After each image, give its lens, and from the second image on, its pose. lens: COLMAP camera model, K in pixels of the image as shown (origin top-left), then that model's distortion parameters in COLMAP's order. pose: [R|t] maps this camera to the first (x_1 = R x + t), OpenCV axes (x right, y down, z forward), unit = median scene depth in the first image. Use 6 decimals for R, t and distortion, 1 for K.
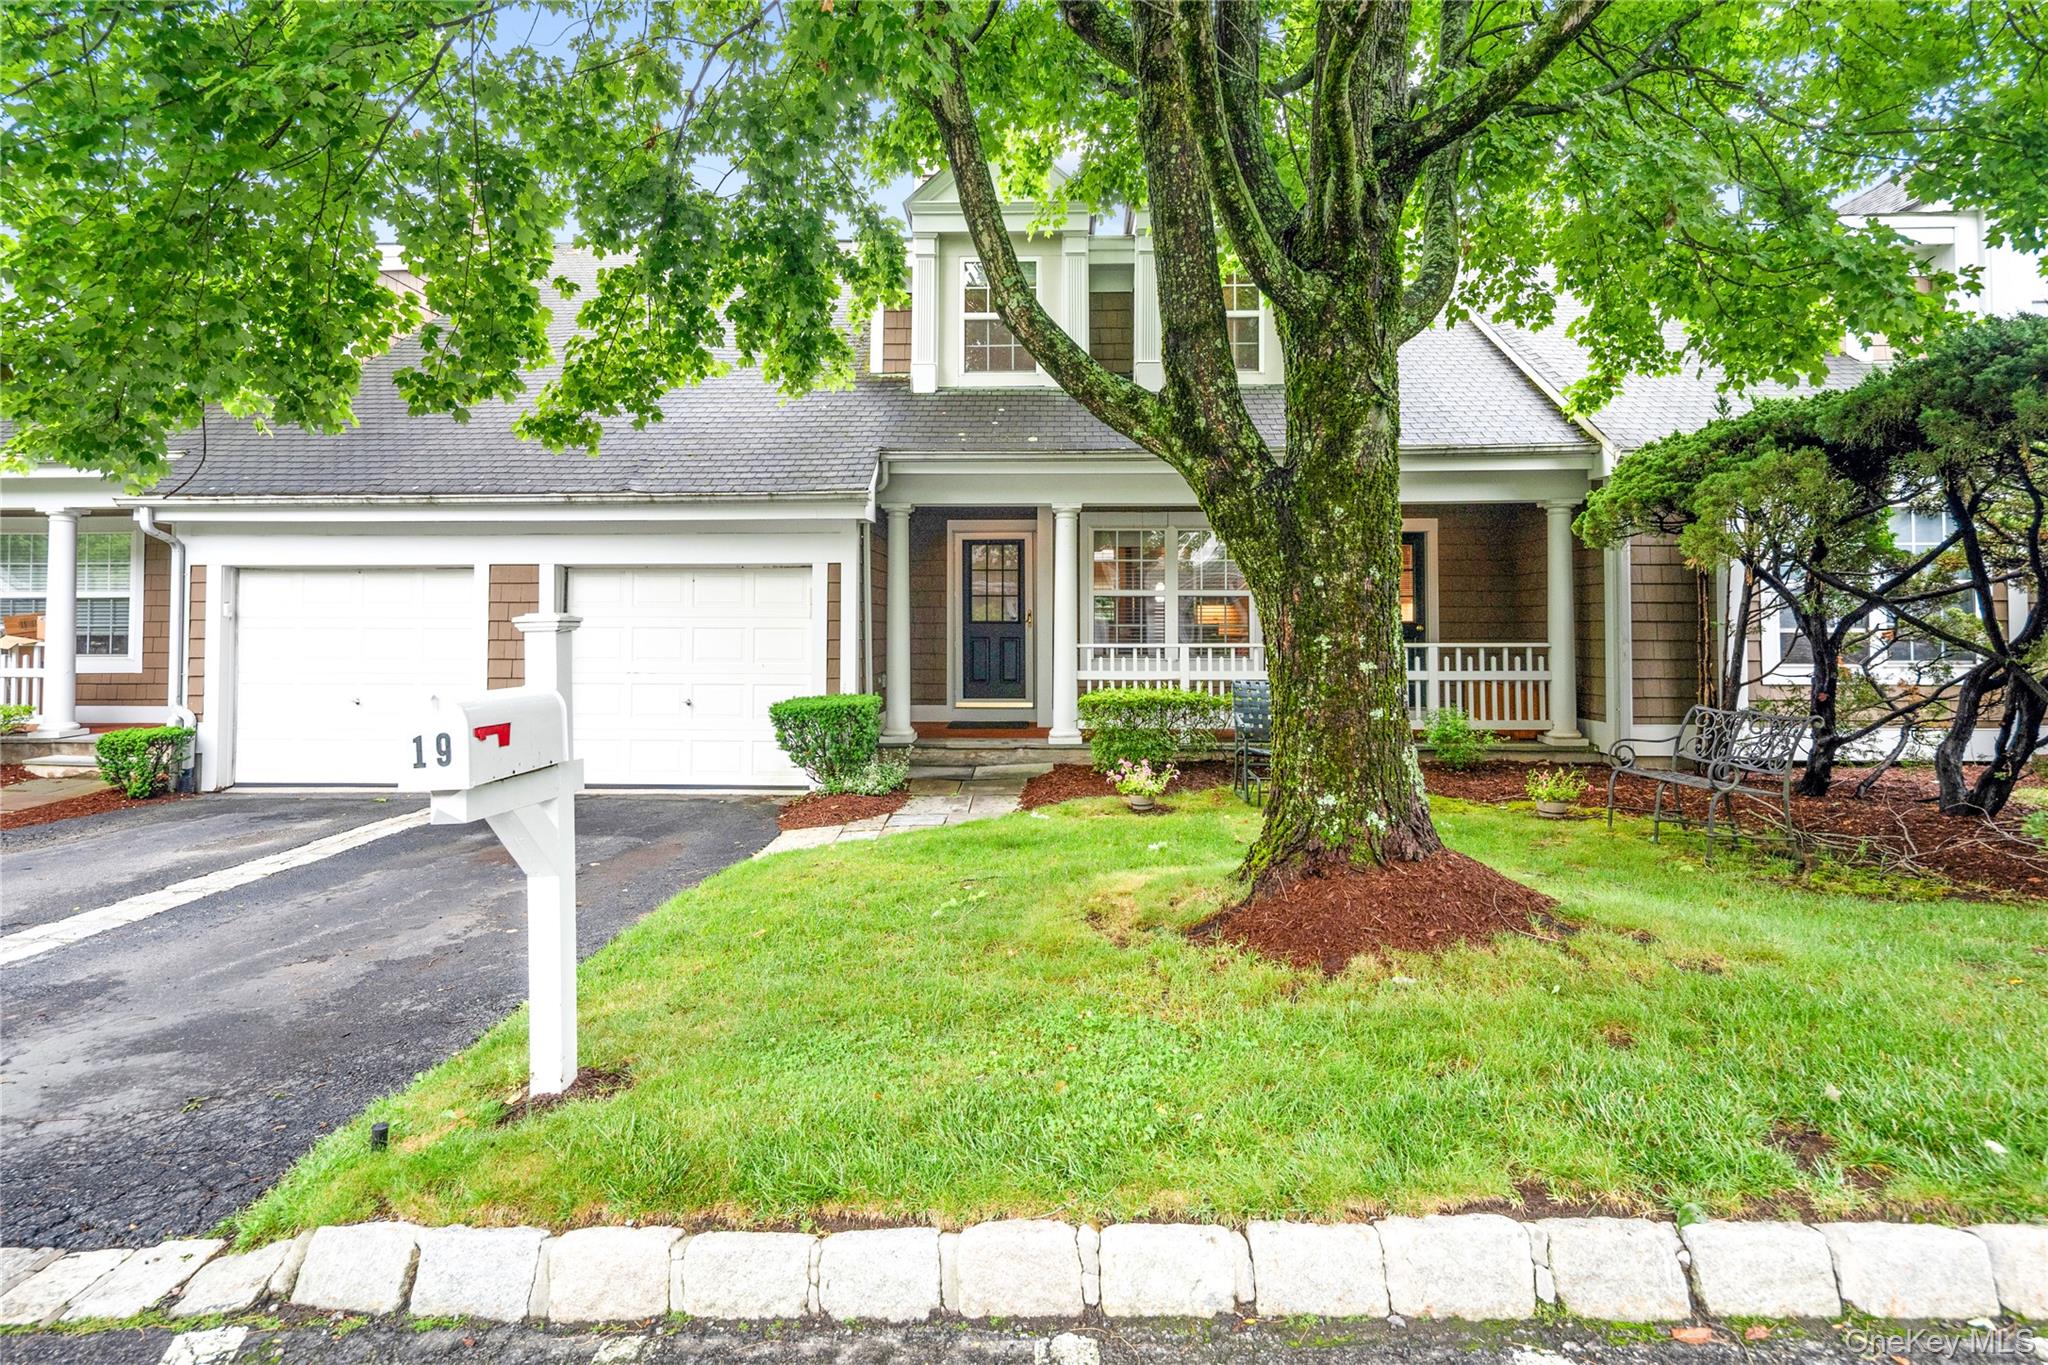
lens RADIAL K [[1012.1, 0, 1025.4], [0, 1012.1, 618.4], [0, 0, 1]] dist [0.003251, -0.000920]
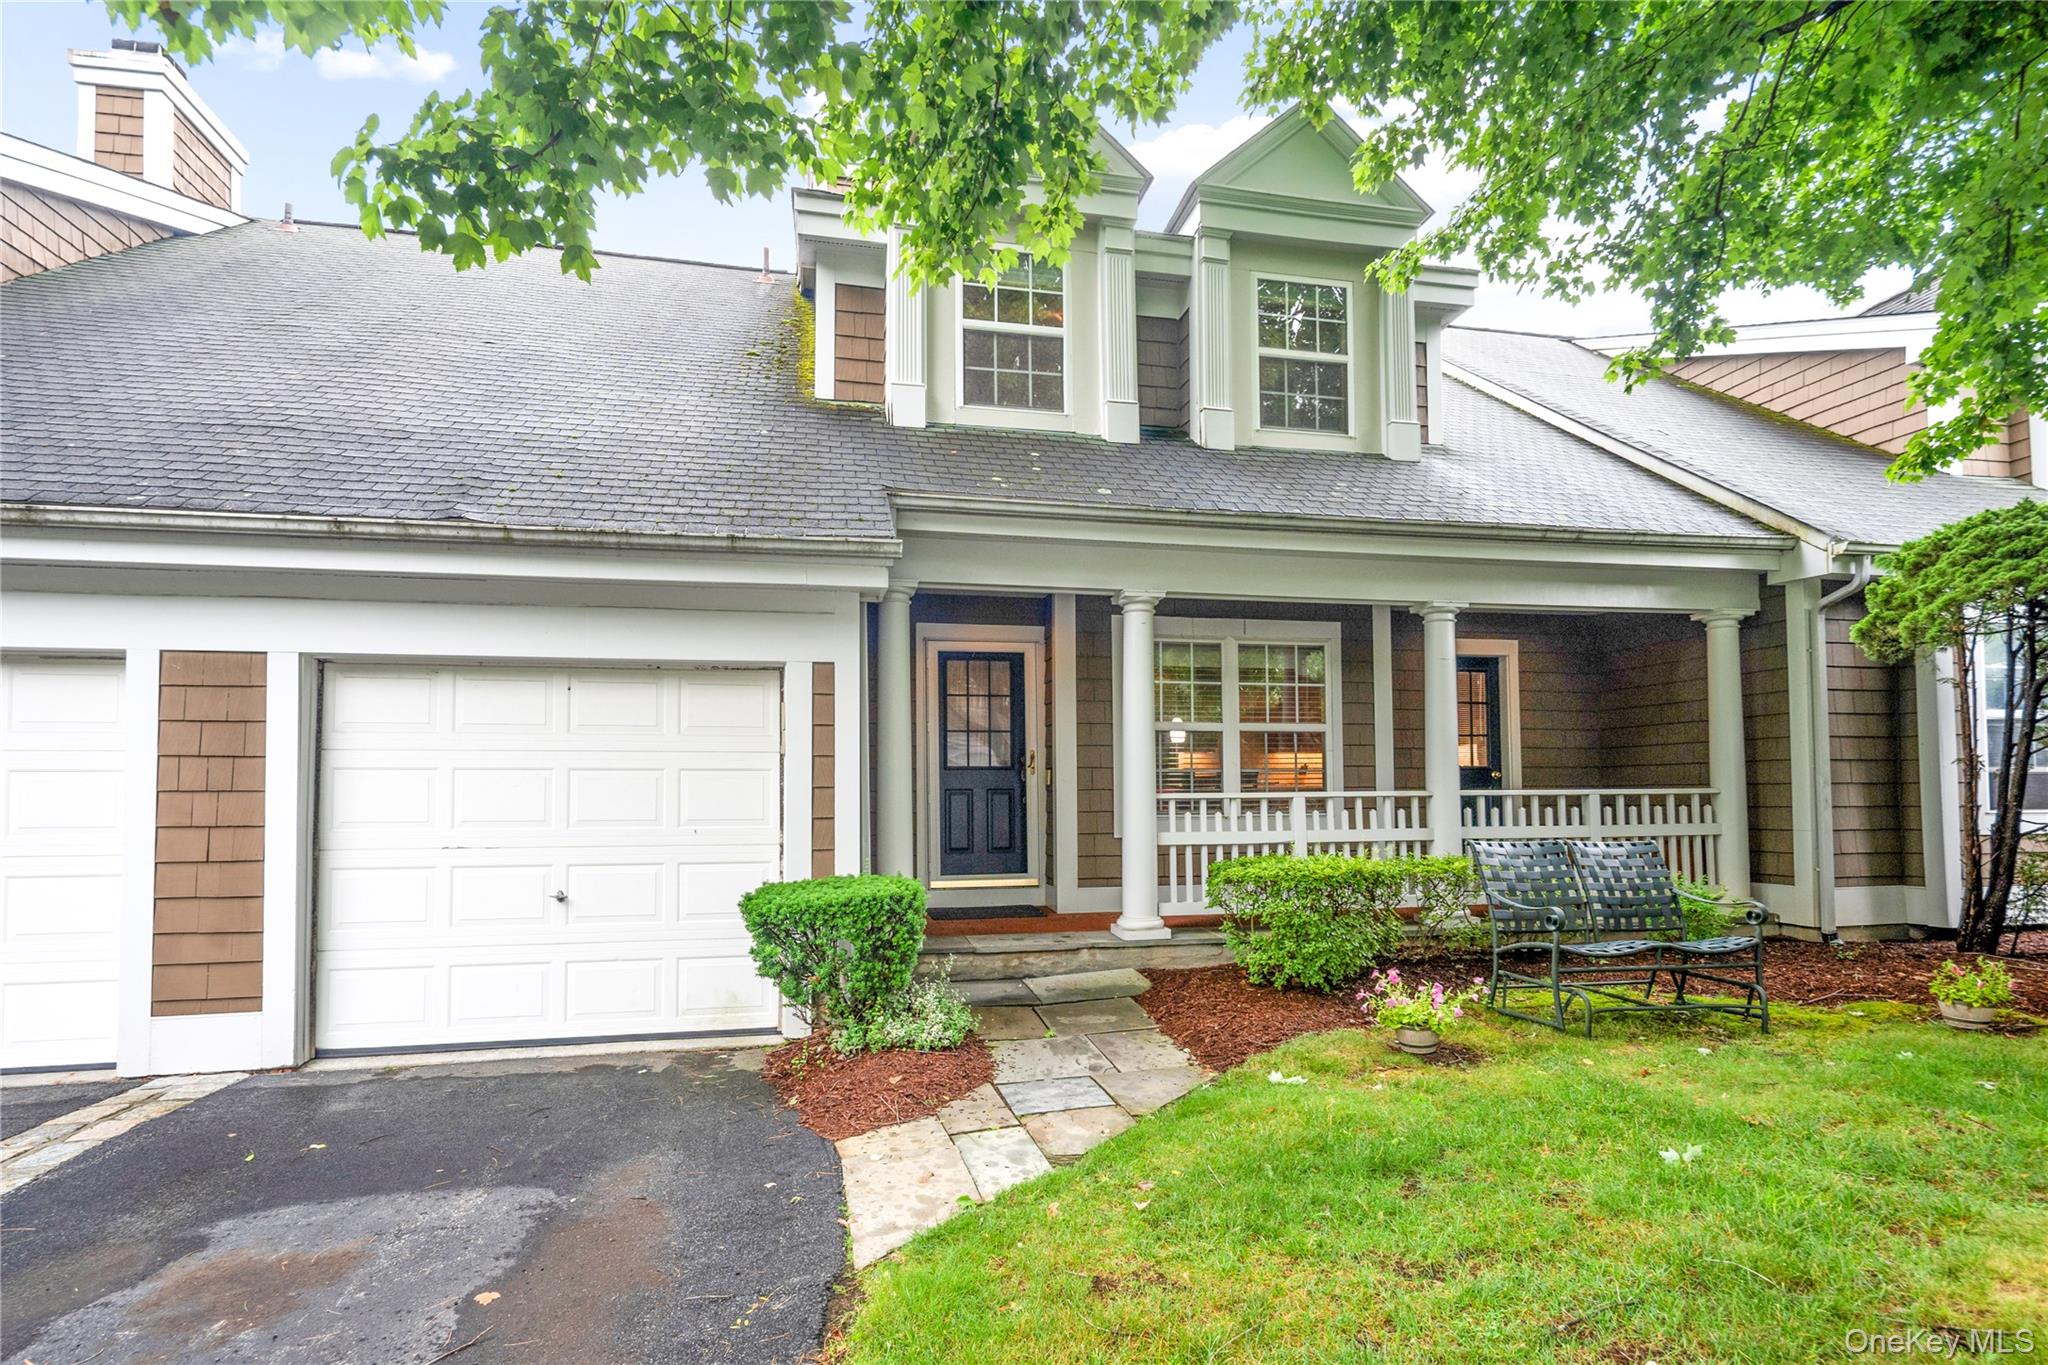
lens RADIAL K [[1016.5, 0, 1023.0], [0, 1016.5, 766.5], [0, 0, 1]] dist [0.007131, 0.000309]
pose [[0.968907, -0.000314, 0.247425, -0.212028], [0.004497, 0.999856, -0.016340, 0.017895], [-0.247385, 0.016945, 0.968769, 0.350917]]
